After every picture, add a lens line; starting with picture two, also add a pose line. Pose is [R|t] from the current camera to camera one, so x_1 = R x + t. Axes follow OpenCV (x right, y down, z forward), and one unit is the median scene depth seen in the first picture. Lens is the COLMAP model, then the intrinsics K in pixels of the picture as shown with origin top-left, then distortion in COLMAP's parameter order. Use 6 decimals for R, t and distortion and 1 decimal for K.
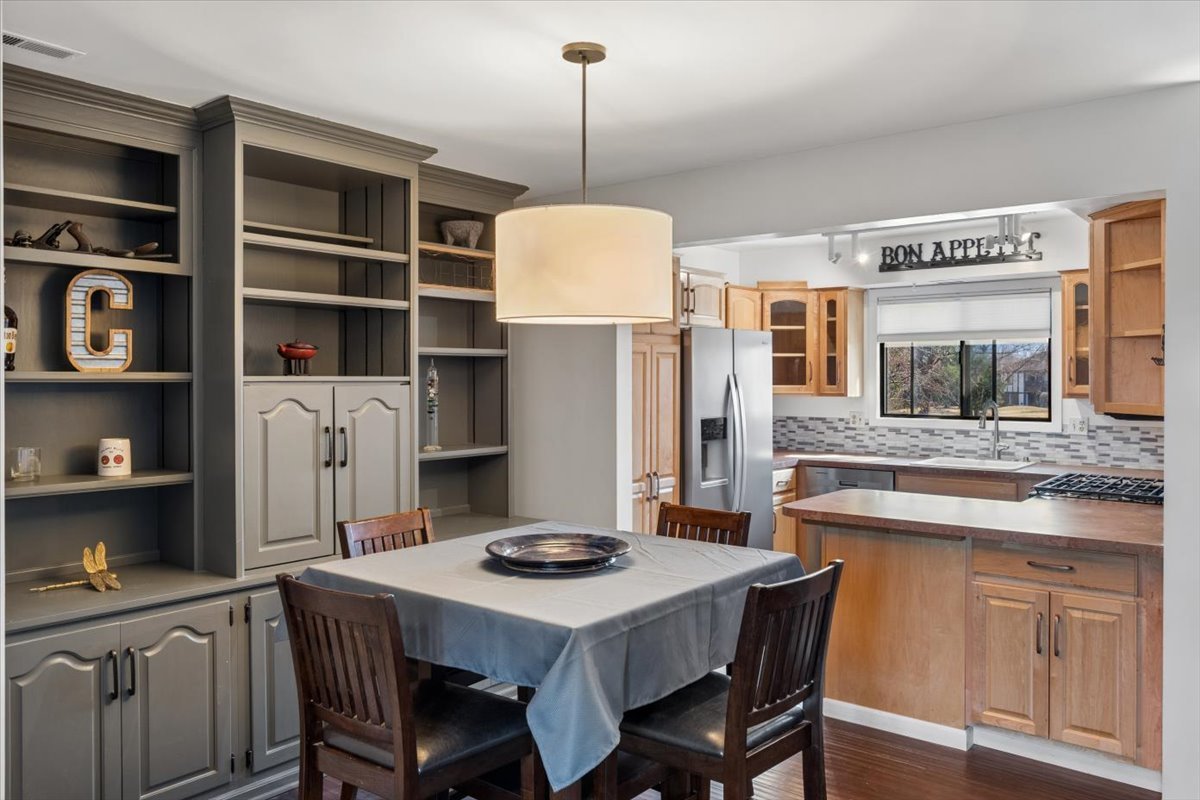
lens RADIAL K [[897.9, 0, 631.5], [0, 897.9, 352.3], [0, 0, 1]] dist [0.010608, 0.008139]
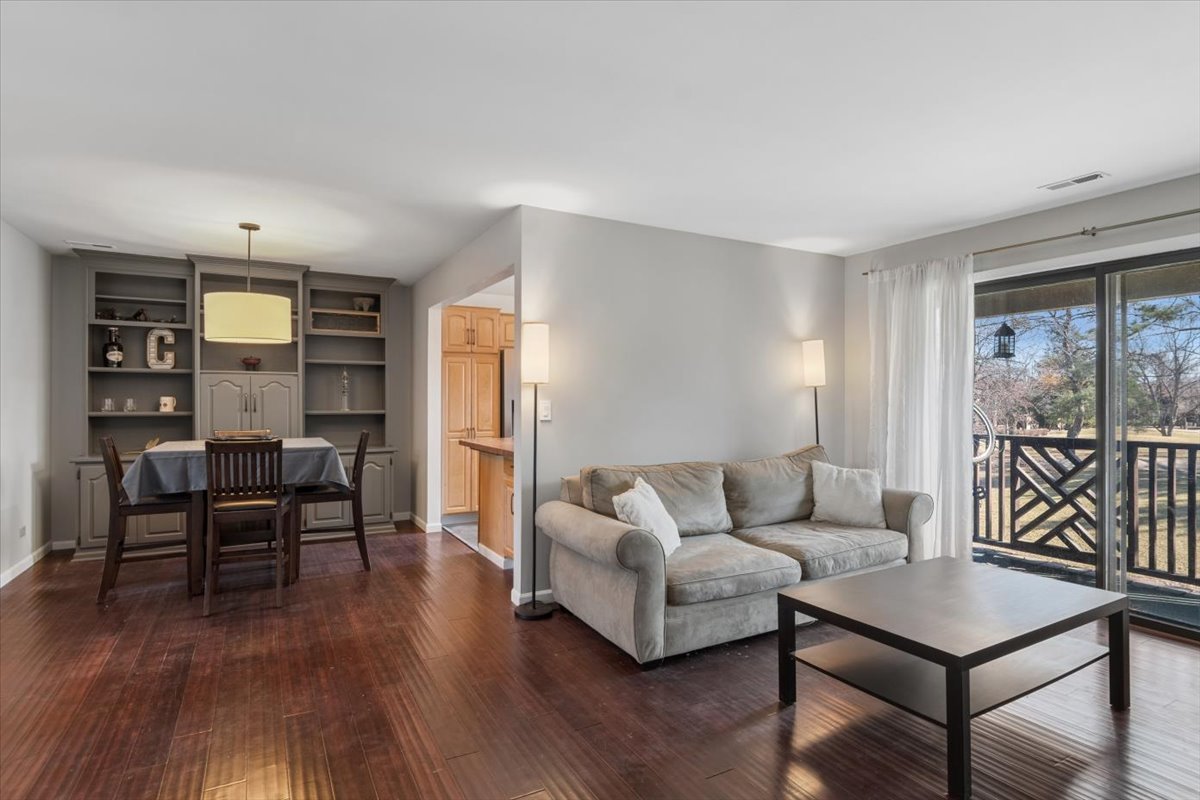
lens RADIAL K [[630.9, 0, 621.2], [0, 630.9, 398.2], [0, 0, 1]] dist [0.001139, -0.000585]
pose [[0.926151, 0.008916, -0.377048, 1.129435], [0.002951, 0.999519, 0.030884, 0.047147], [0.377142, -0.029716, 0.925678, -0.120661]]
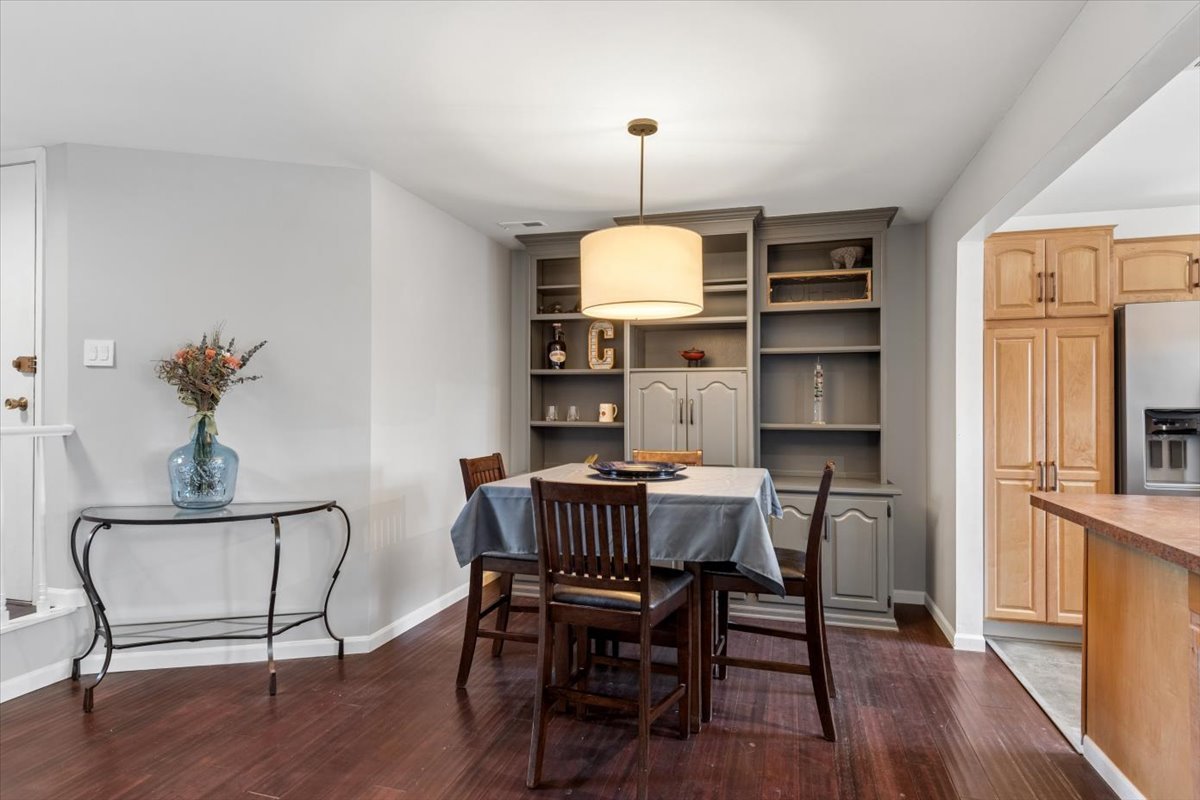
lens RADIAL K [[630.9, 0, 607.0], [0, 630.9, 404.2], [0, 0, 1]] dist [0.001139, -0.000585]
pose [[0.373816, 0.003524, -0.927496, 0.672646], [0.023387, 0.999639, 0.013225, 0.073442], [0.927208, -0.026635, 0.373599, 0.435781]]
